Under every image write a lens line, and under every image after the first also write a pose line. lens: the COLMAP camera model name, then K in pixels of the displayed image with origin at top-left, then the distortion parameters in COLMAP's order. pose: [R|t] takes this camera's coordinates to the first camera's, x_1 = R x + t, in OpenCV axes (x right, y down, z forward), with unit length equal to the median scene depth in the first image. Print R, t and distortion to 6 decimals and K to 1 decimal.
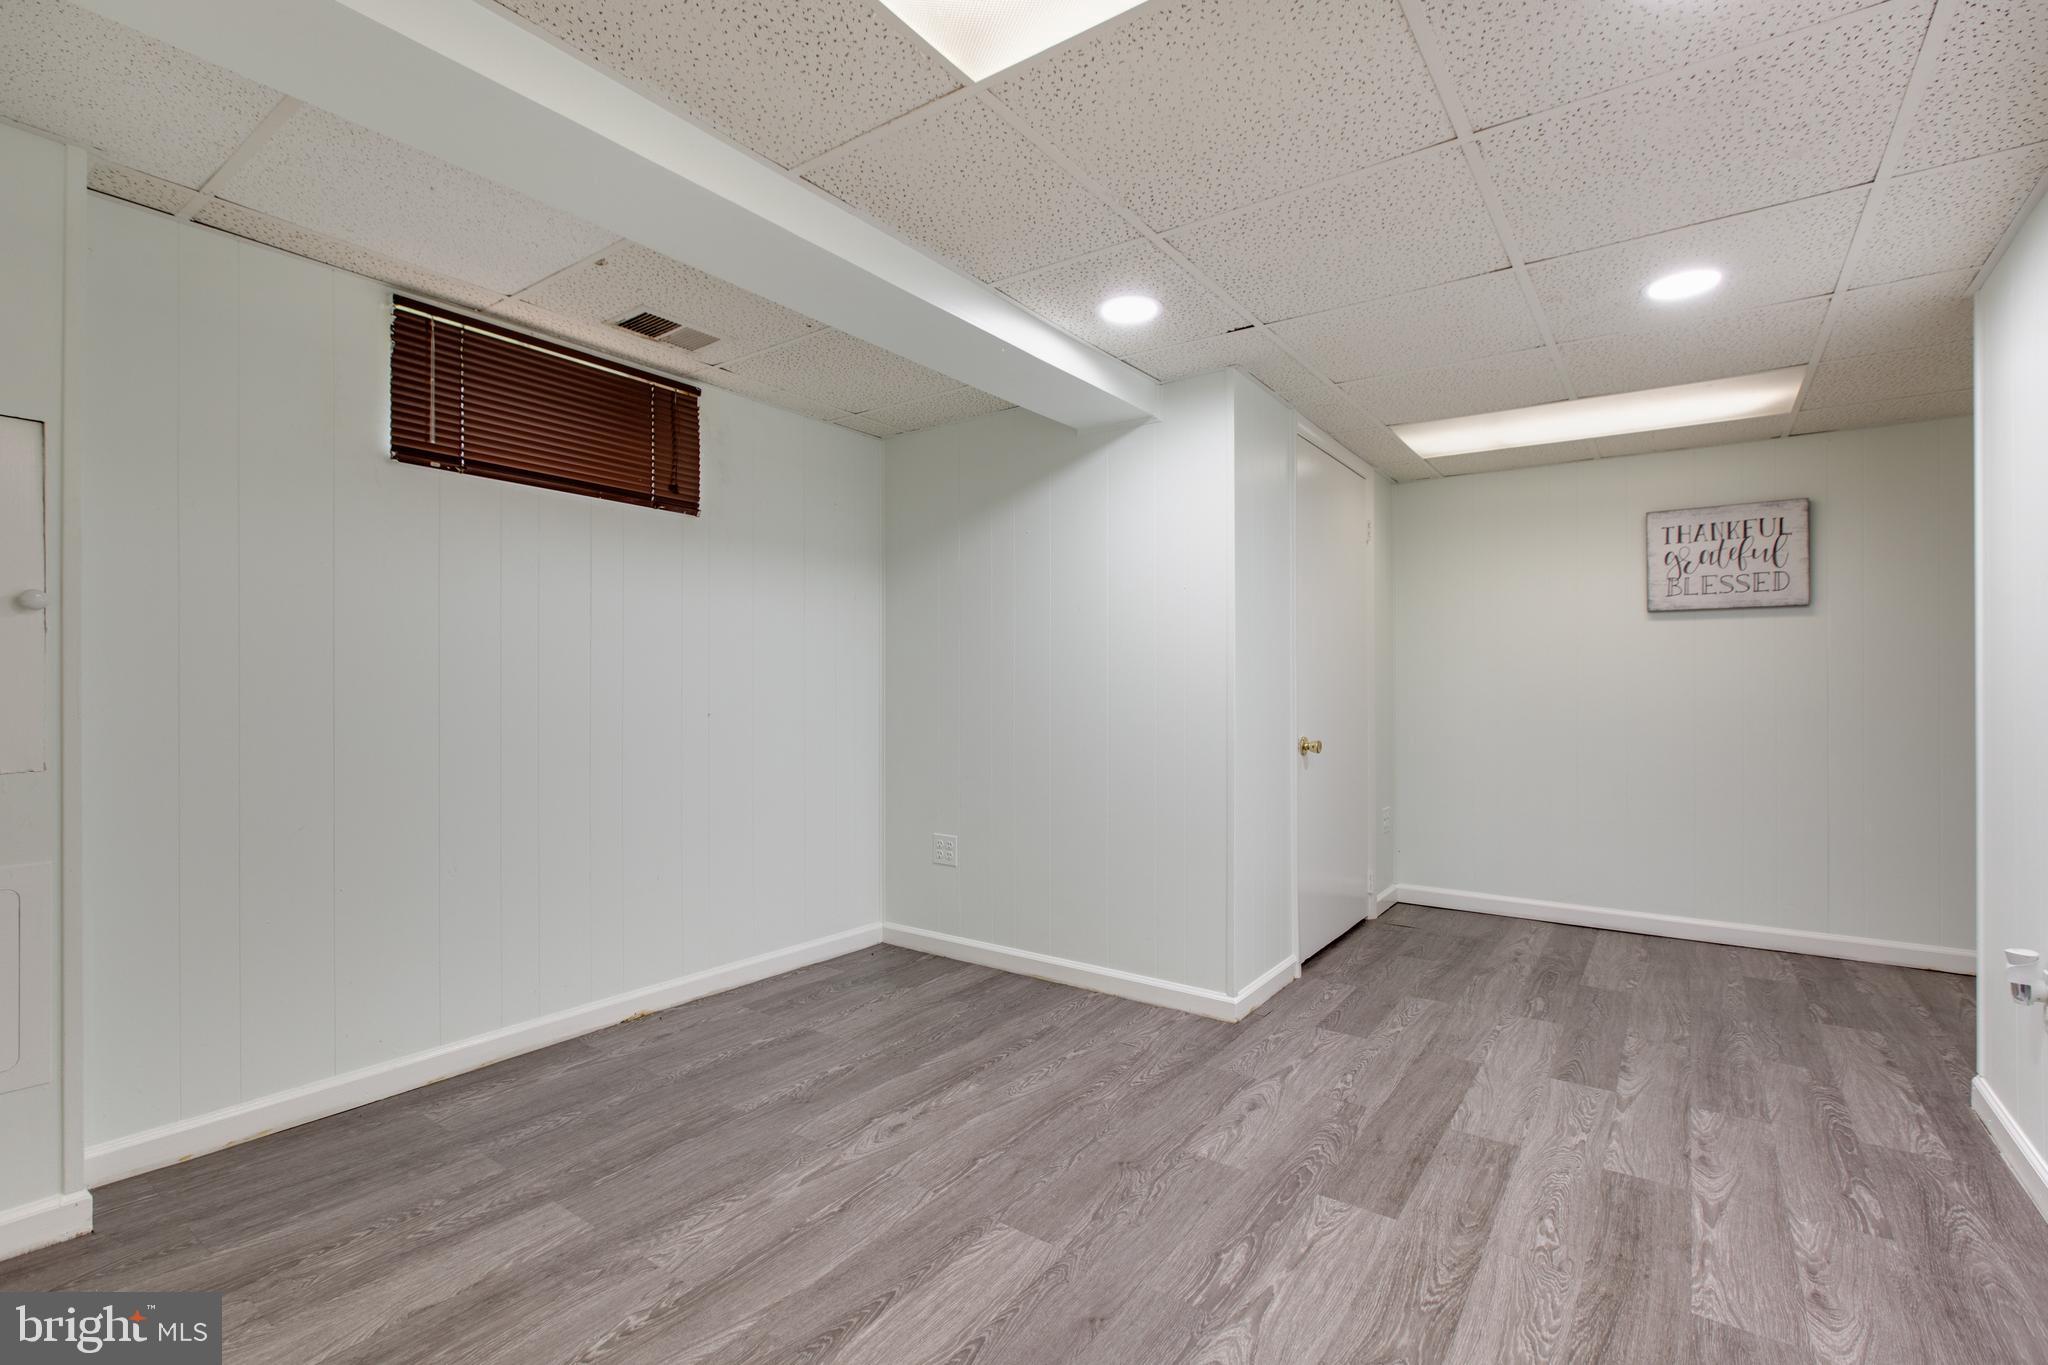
lens RADIAL K [[930.9, 0, 1012.5], [0, 930.9, 699.6], [0, 0, 1]] dist [0.001531, -0.000167]
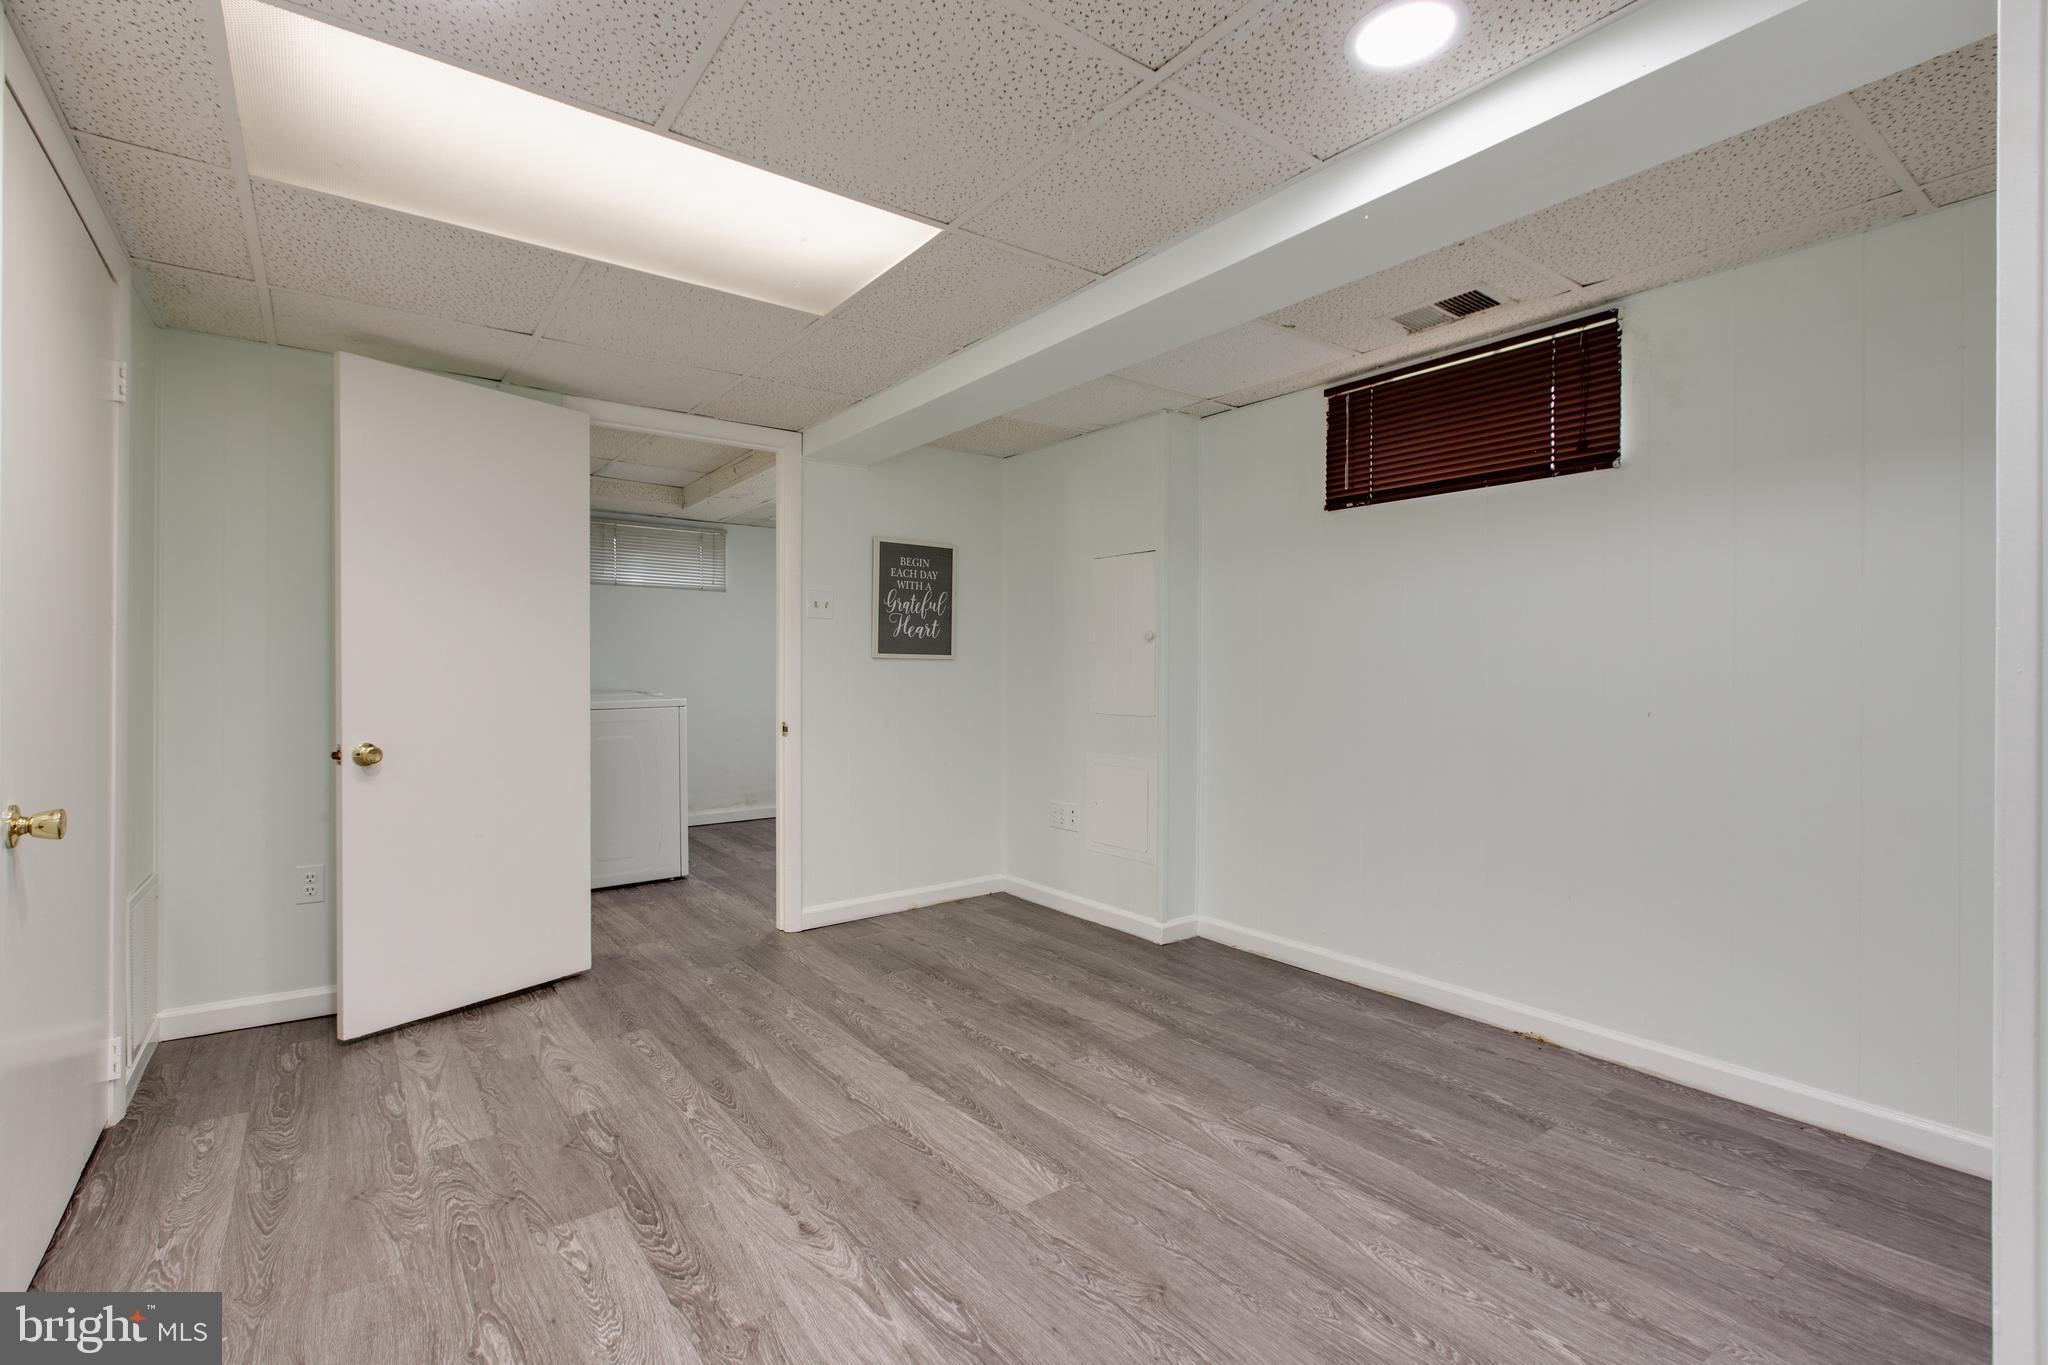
lens RADIAL K [[930.8, 0, 987.4], [0, 930.8, 682.5], [0, 0, 1]] dist [0.001409, -0.000330]
pose [[-0.317903, 0.009550, -0.948075, 0.726143], [-0.015334, 0.999767, 0.015213, -0.016386], [0.947999, 0.019373, -0.317682, 0.886264]]
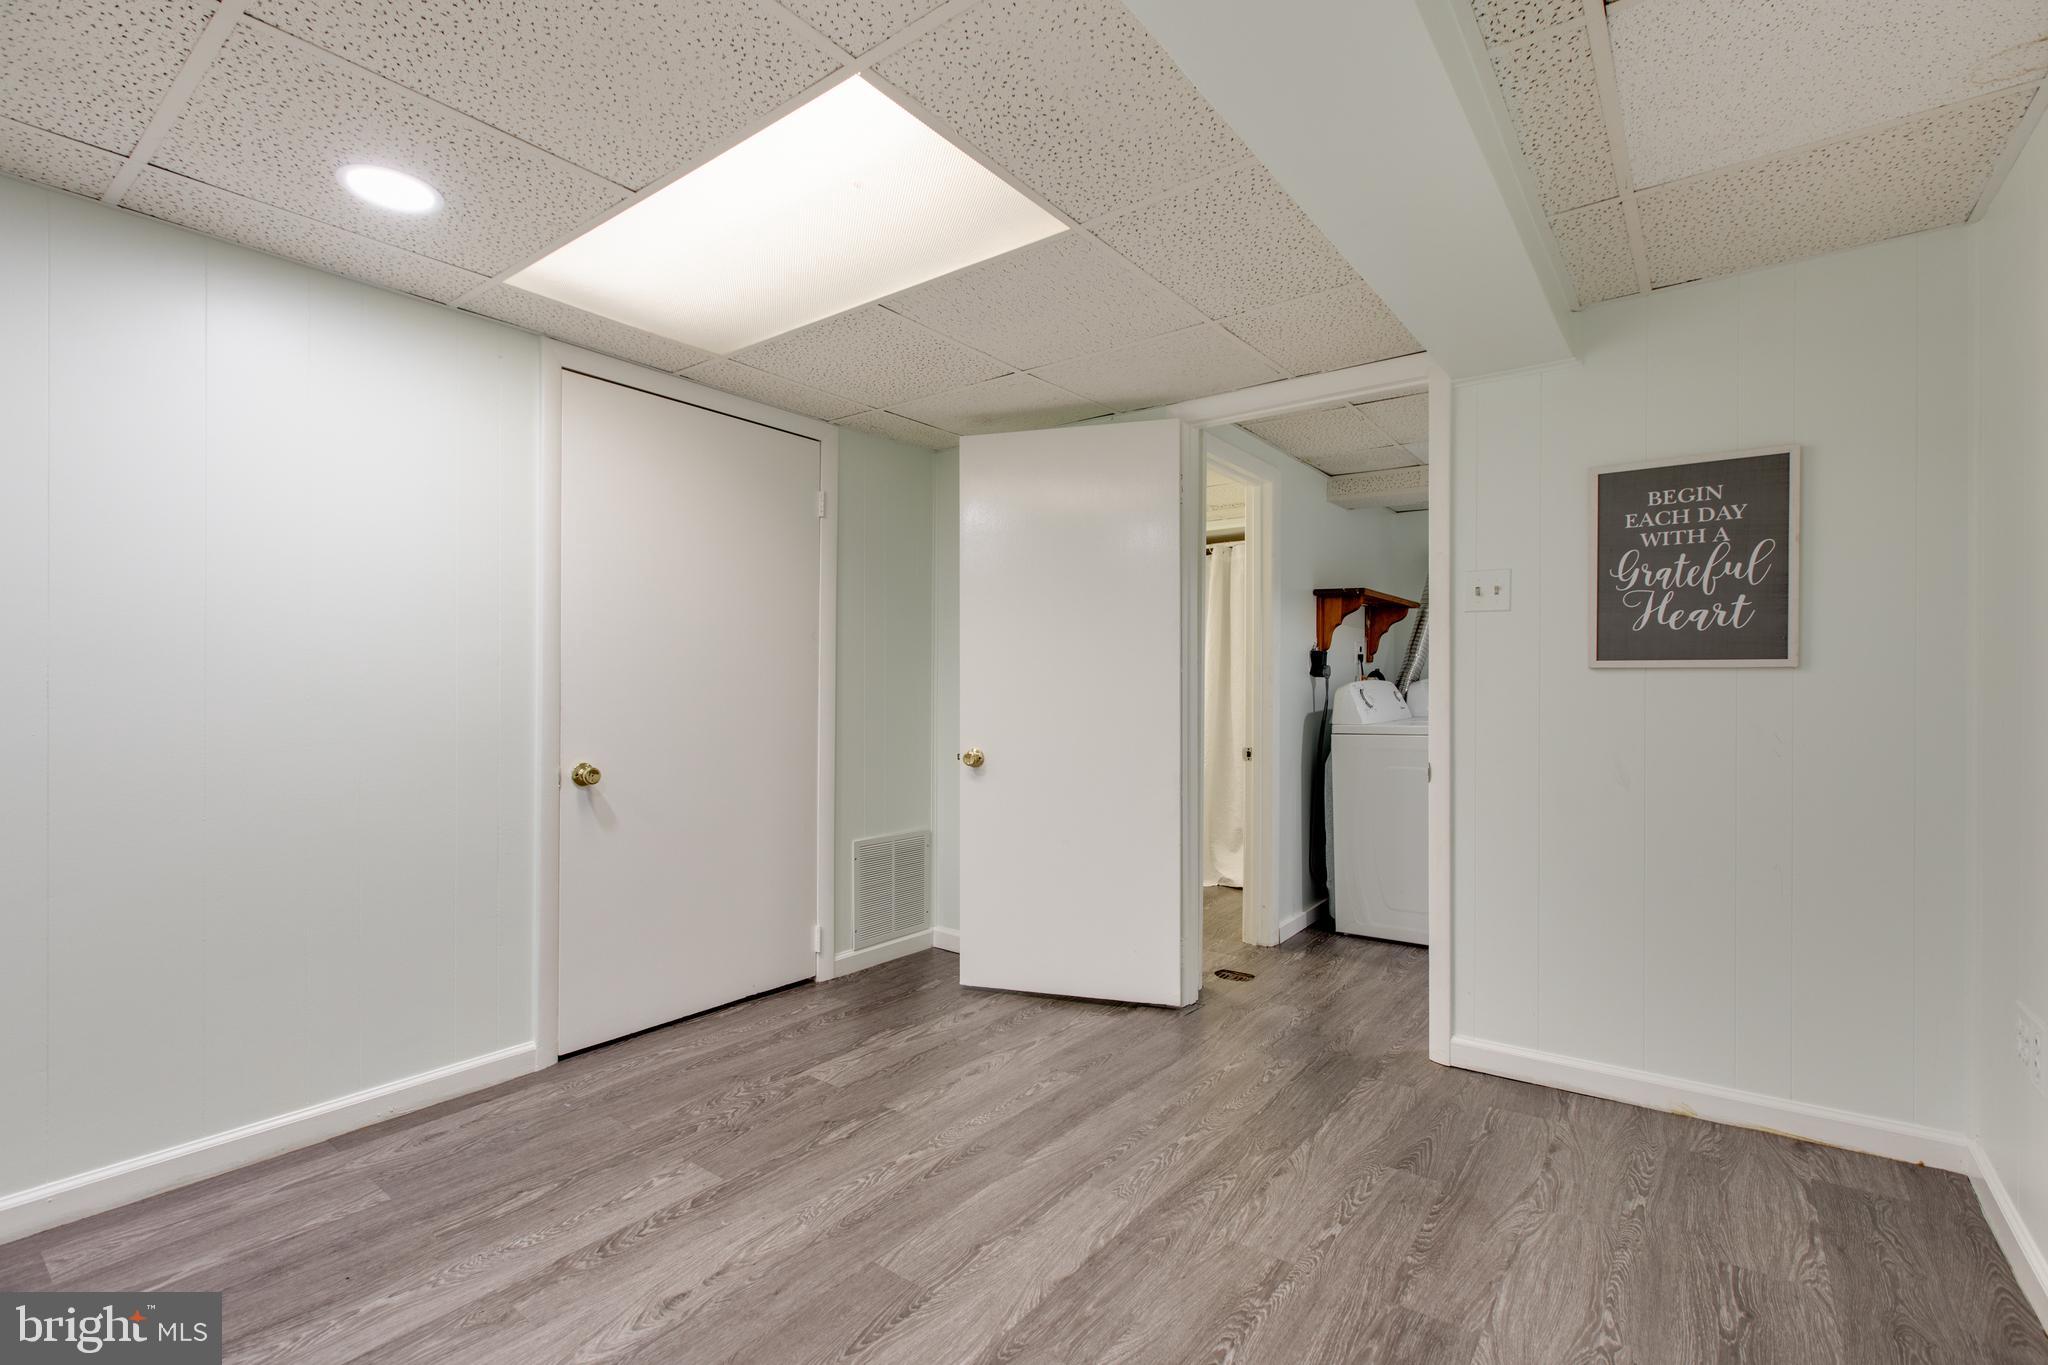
lens RADIAL K [[923.1, 0, 1019.5], [0, 923.1, 686.3], [0, 0, 1]] dist [0.003375, -0.000382]
pose [[-0.999683, -0.002249, 0.025096, -0.140869], [-0.001948, 0.999926, 0.012001, -0.022548], [-0.025121, 0.011948, -0.999613, 1.166781]]
